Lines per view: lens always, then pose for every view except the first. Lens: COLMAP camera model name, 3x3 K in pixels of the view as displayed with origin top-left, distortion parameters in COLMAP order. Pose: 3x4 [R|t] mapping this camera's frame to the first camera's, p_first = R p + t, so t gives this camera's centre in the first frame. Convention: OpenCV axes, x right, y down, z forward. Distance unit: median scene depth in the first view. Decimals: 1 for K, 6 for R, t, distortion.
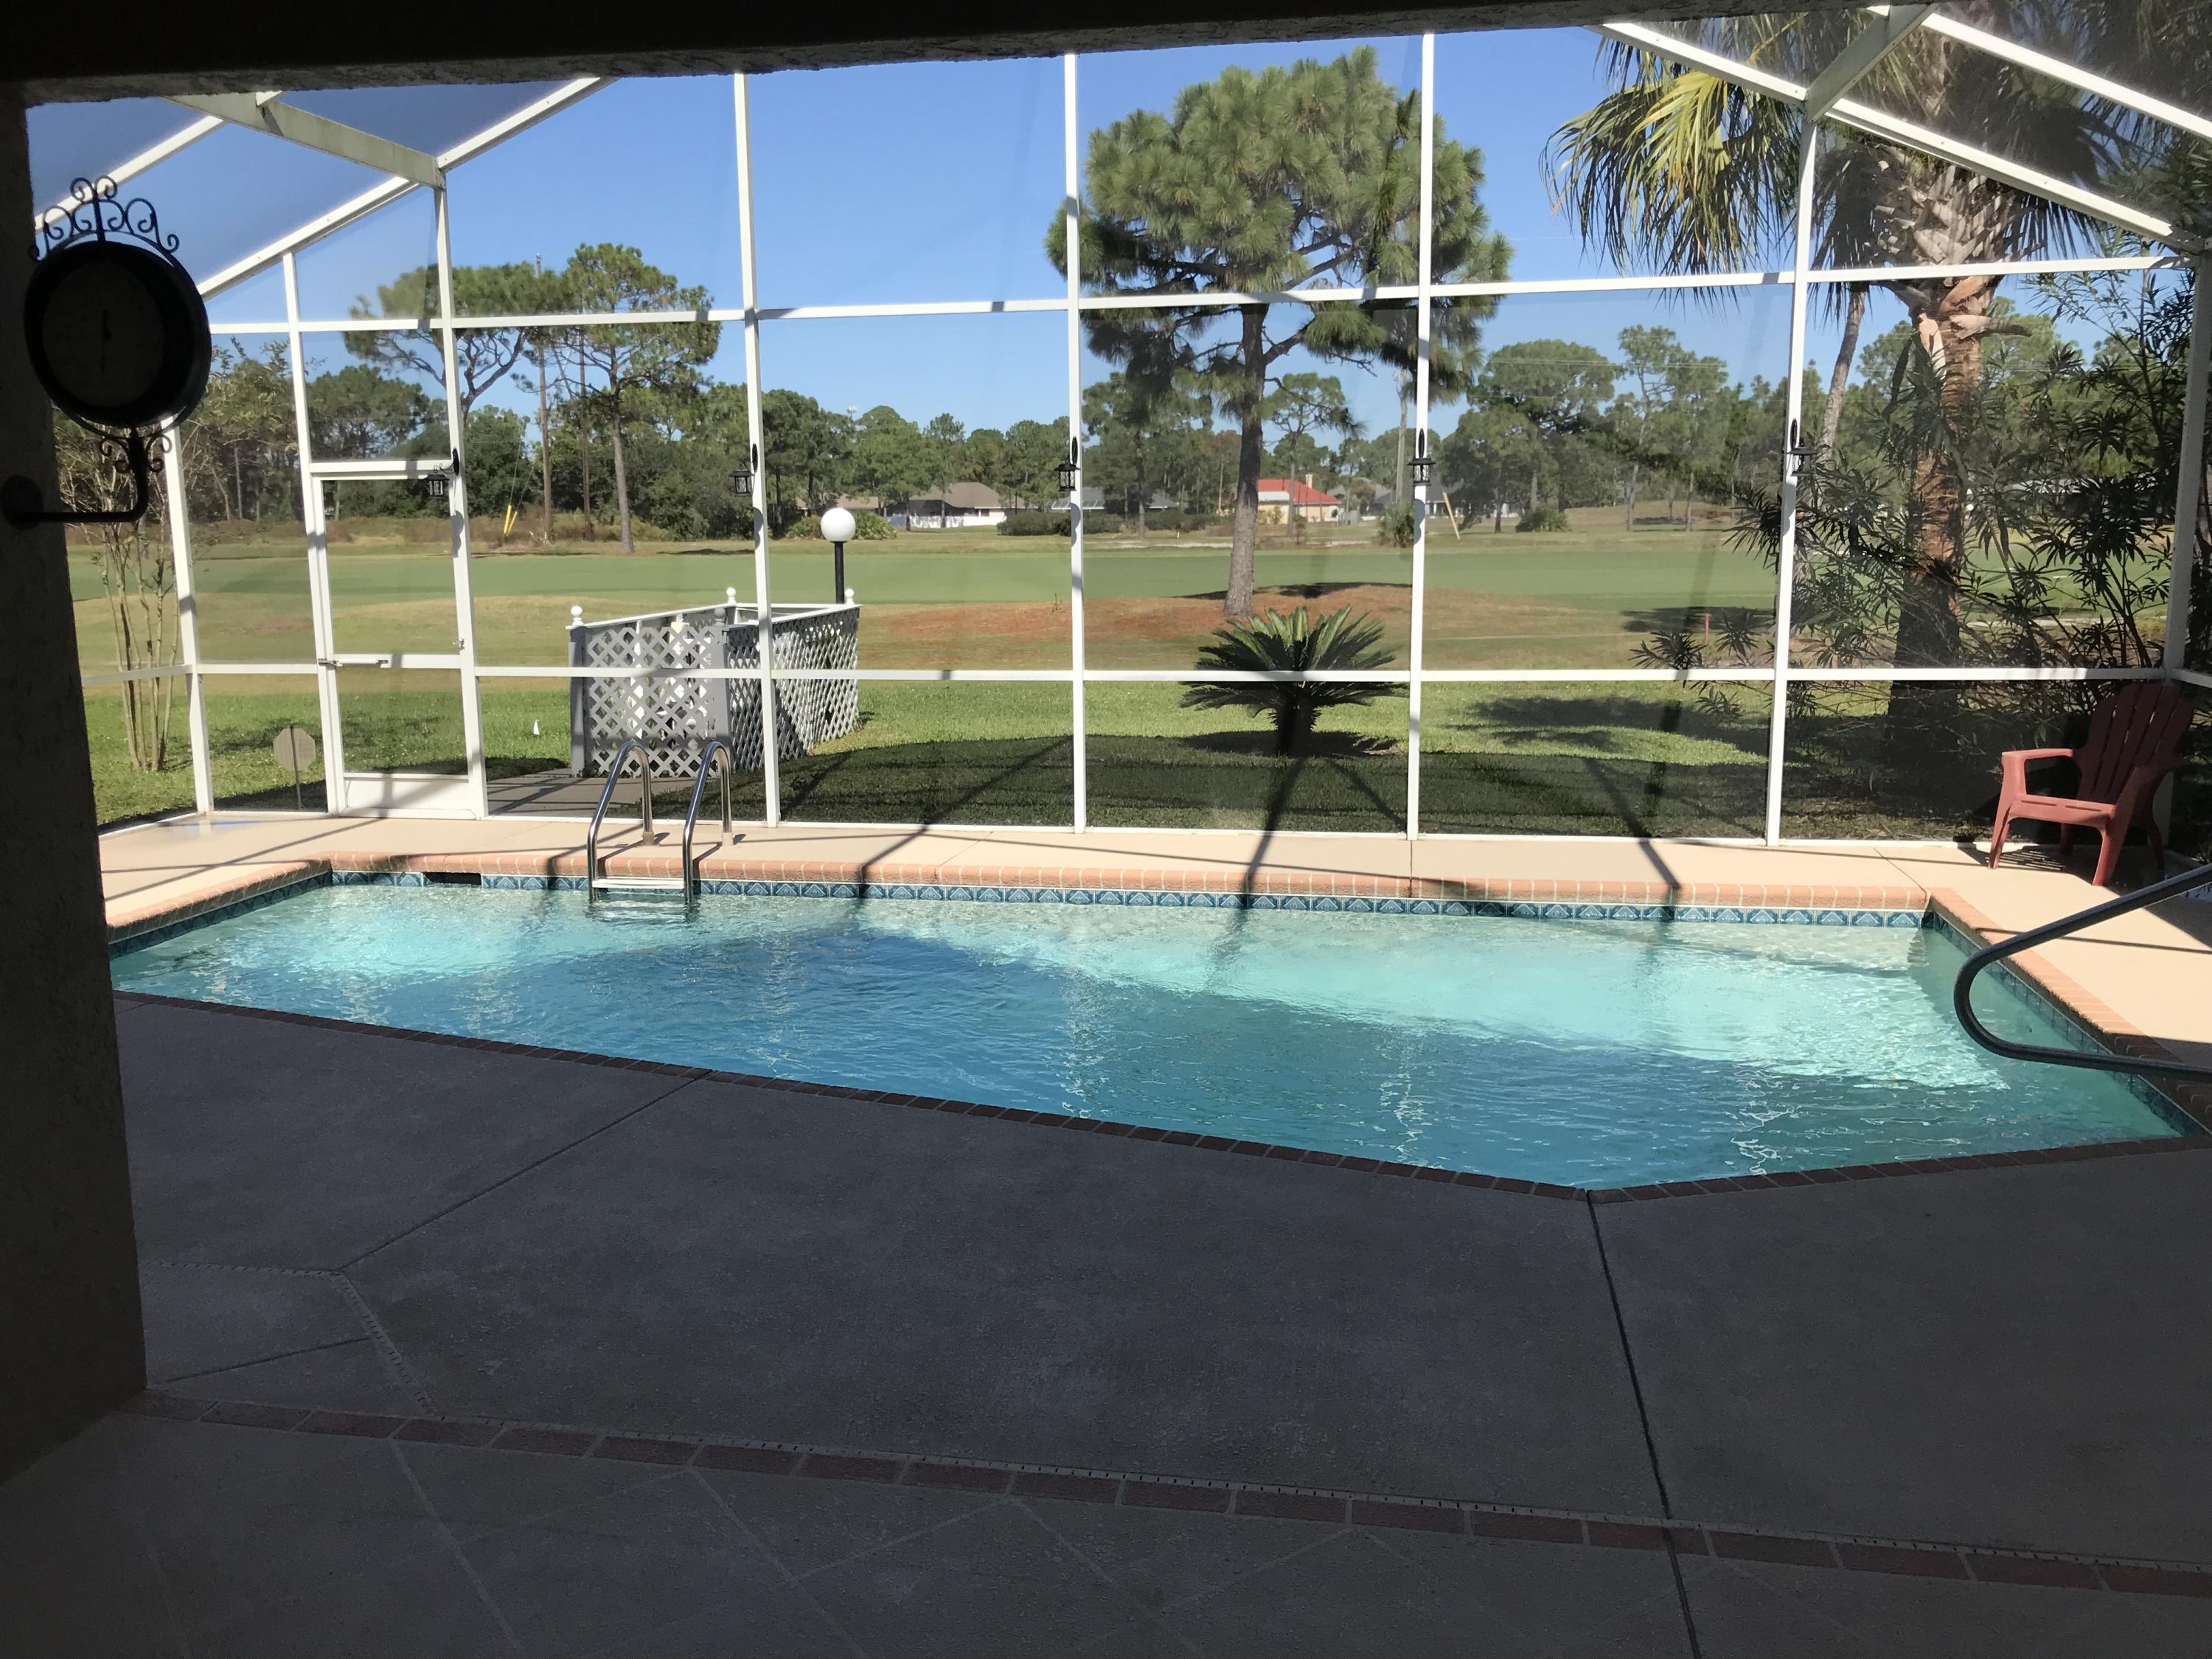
lens RADIAL K [[1838.5, 0, 1096.1], [0, 1838.5, 821.5], [0, 0, 1]] dist [0.034145, -0.039499]
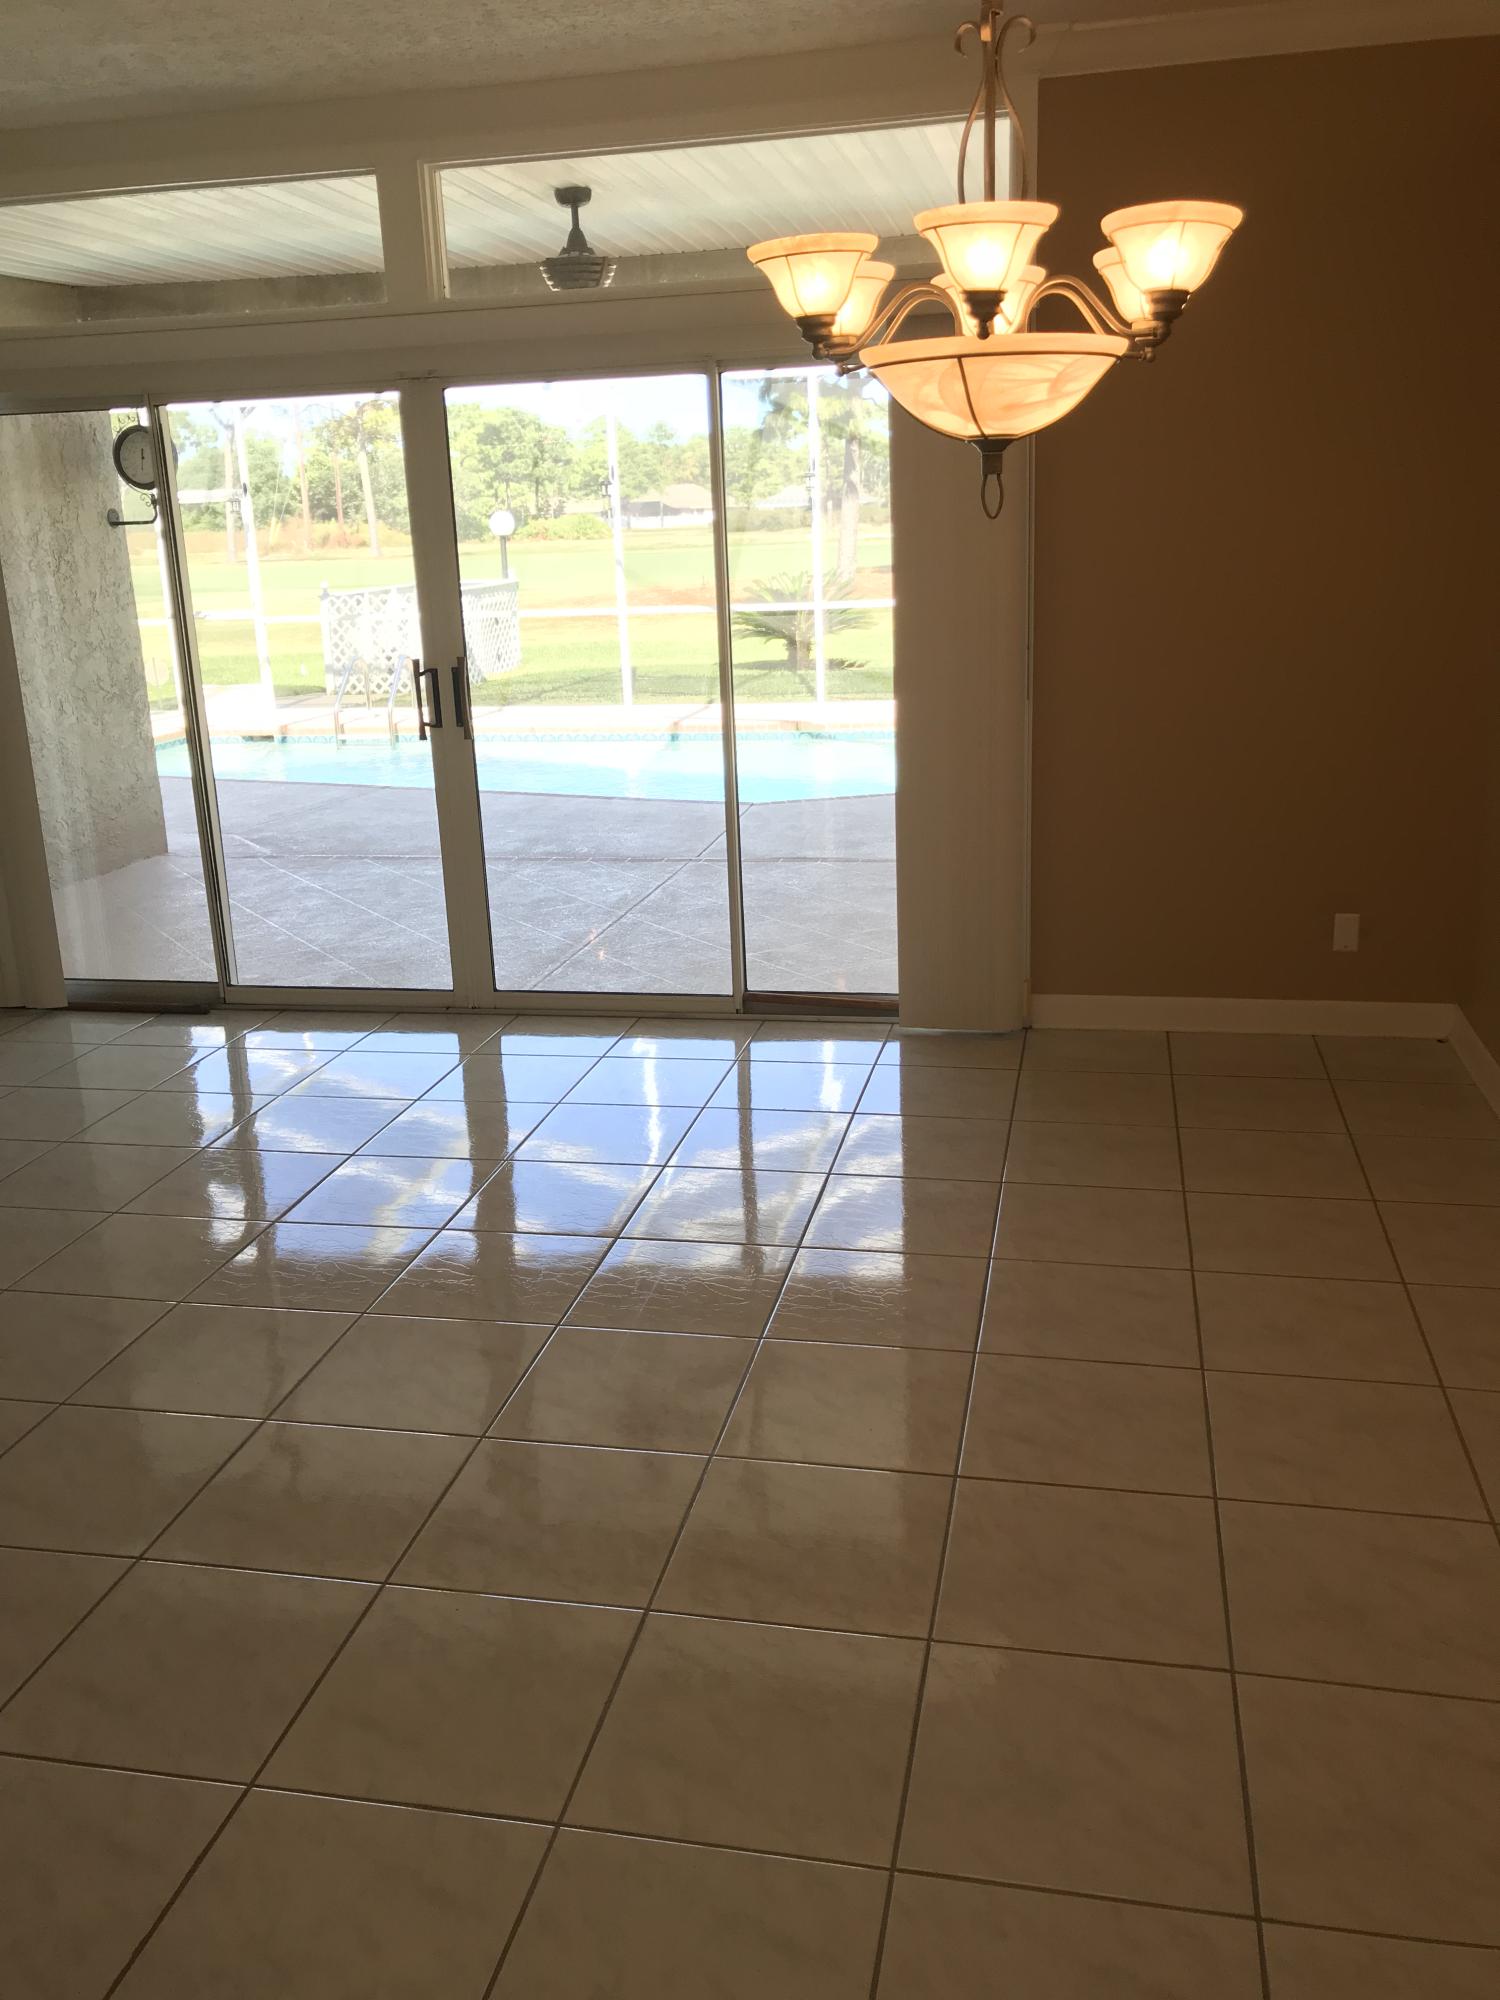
lens RADIAL K [[1662.3, 0, 753.9], [0, 1662.3, 978.7], [0, 0, 1]] dist [0.034145, -0.039499]
pose [[0.999067, -0.018479, -0.039041, 0.058878], [0.022570, 0.993992, 0.107098, 0.033525], [0.036827, -0.107879, 0.993482, -0.192114]]
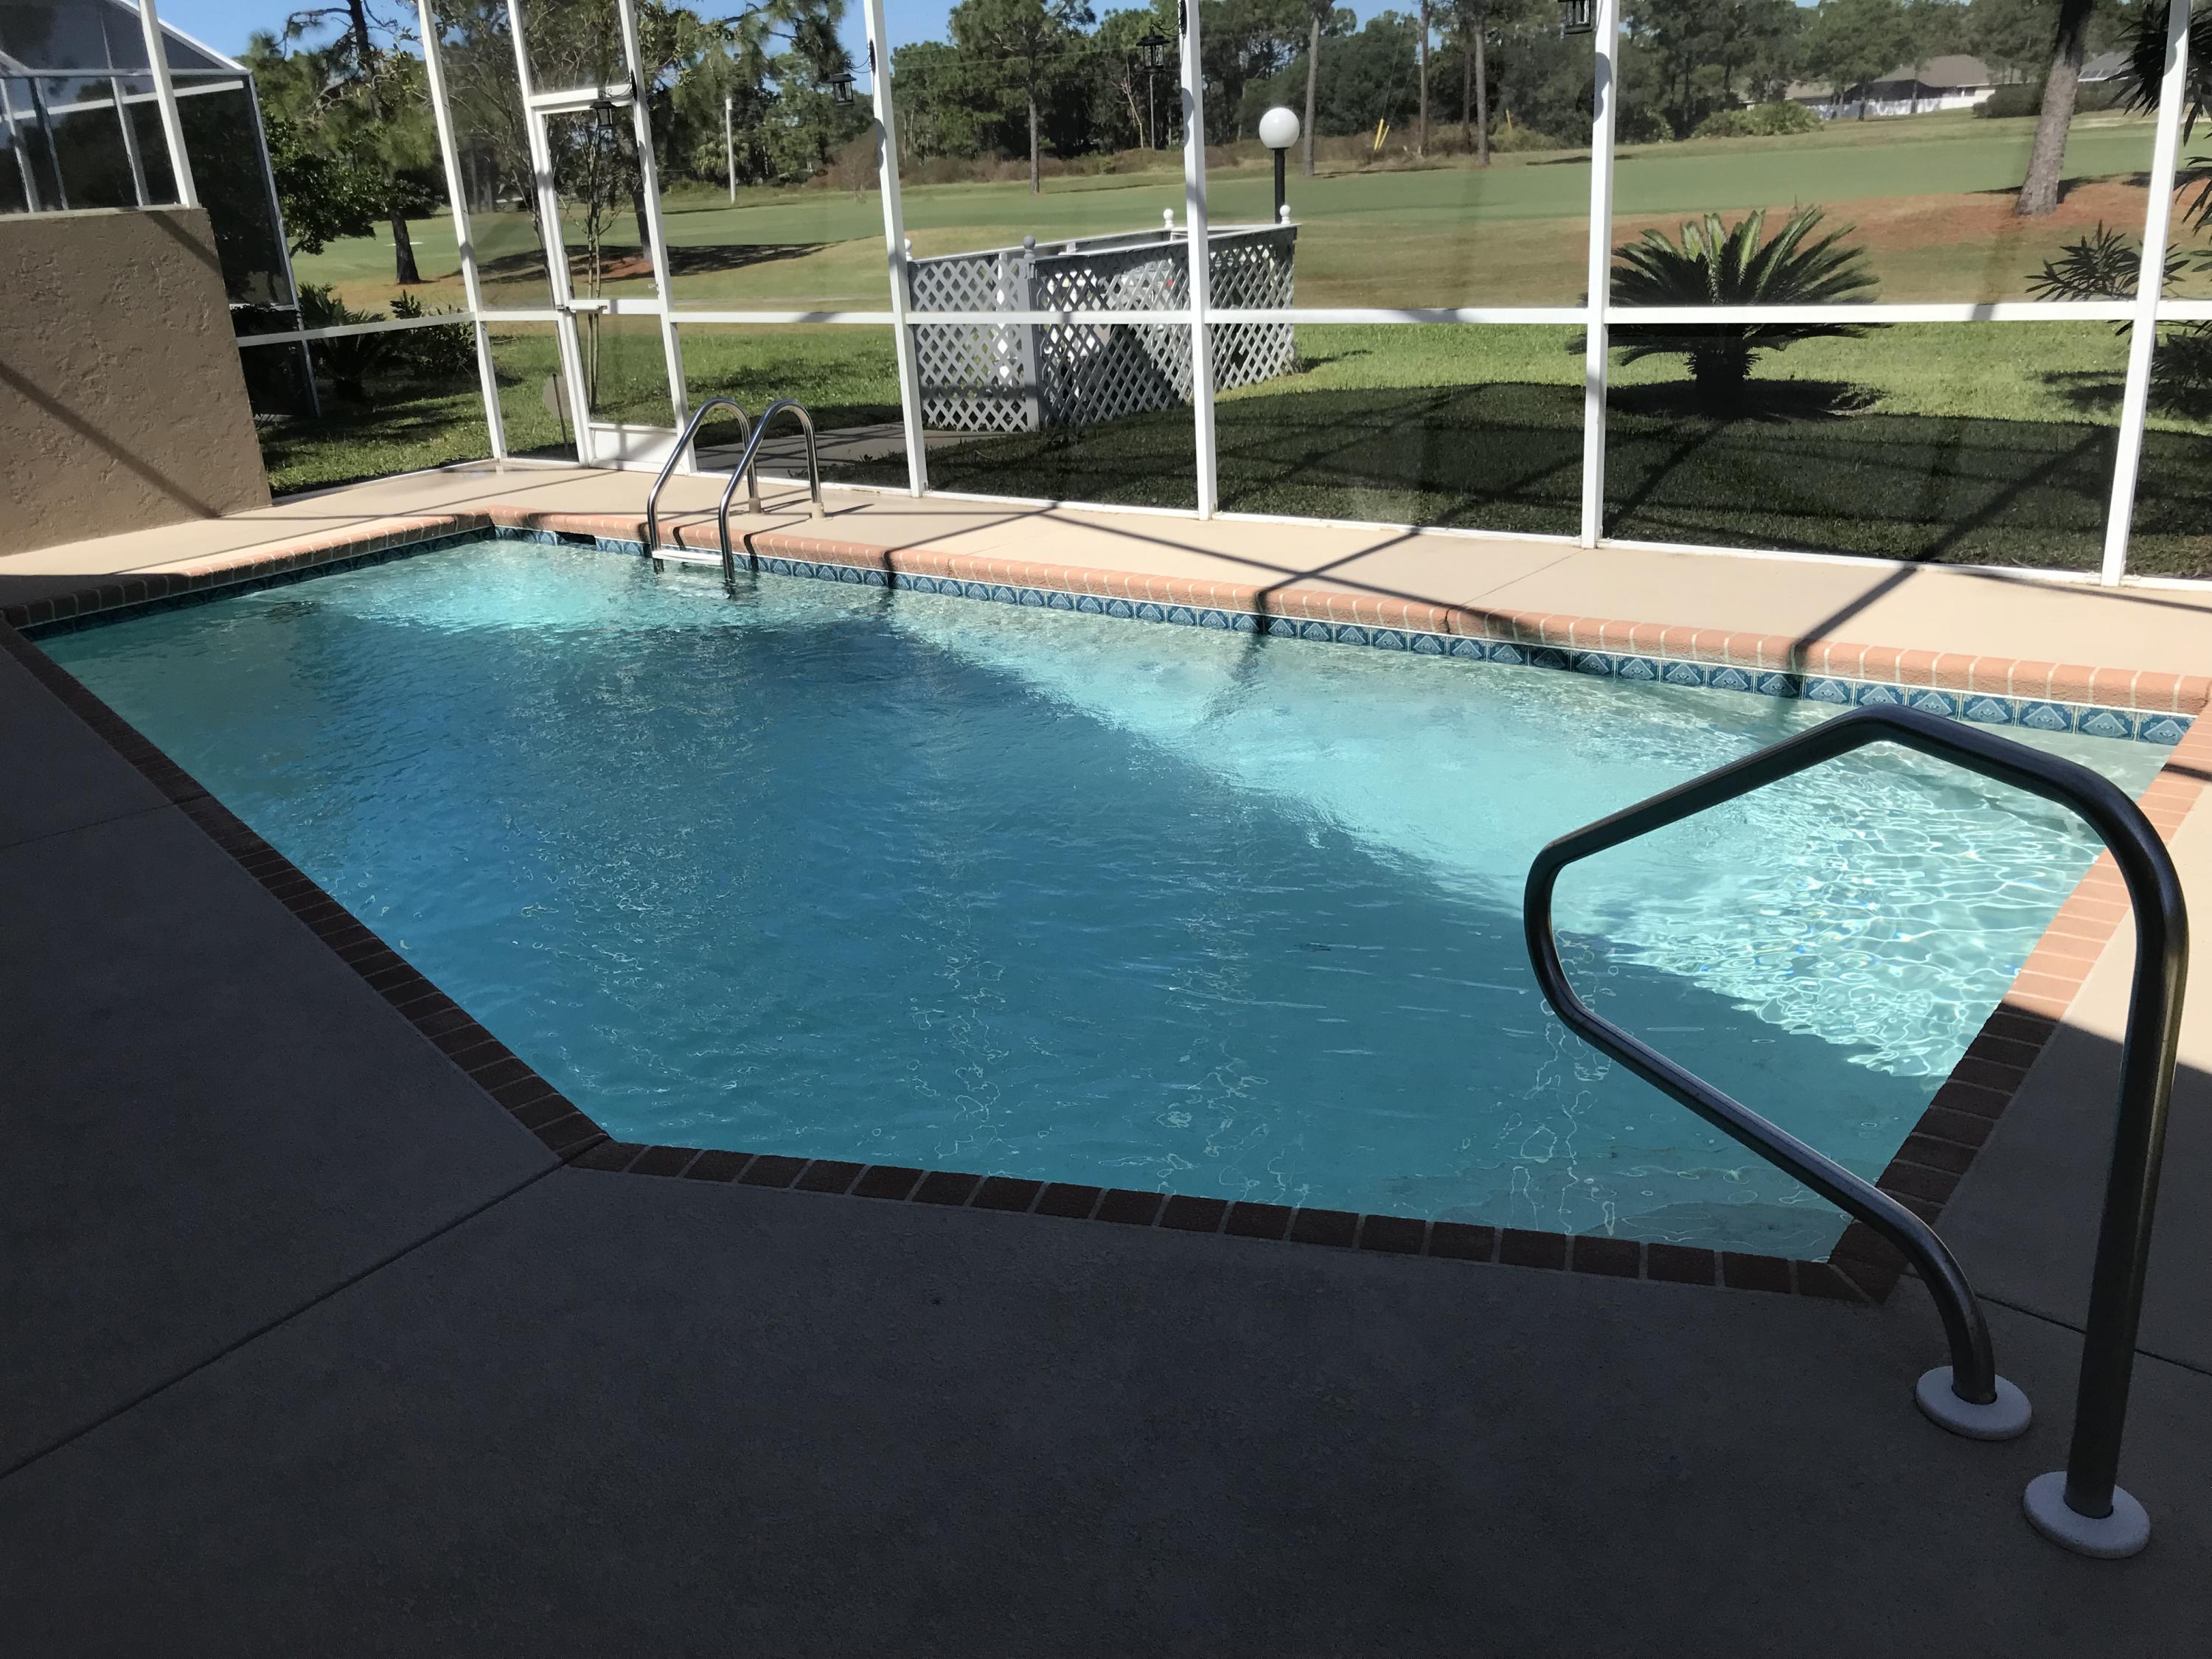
lens RADIAL K [[1838.5, 0, 1086.6], [0, 1838.5, 829.1], [0, 0, 1]] dist [0.034145, -0.039499]
pose [[0.881421, 0.119791, -0.456889, 0.123333], [-0.025907, 0.978110, 0.206470, -0.009669], [0.471620, -0.170150, 0.865230, 0.089320]]
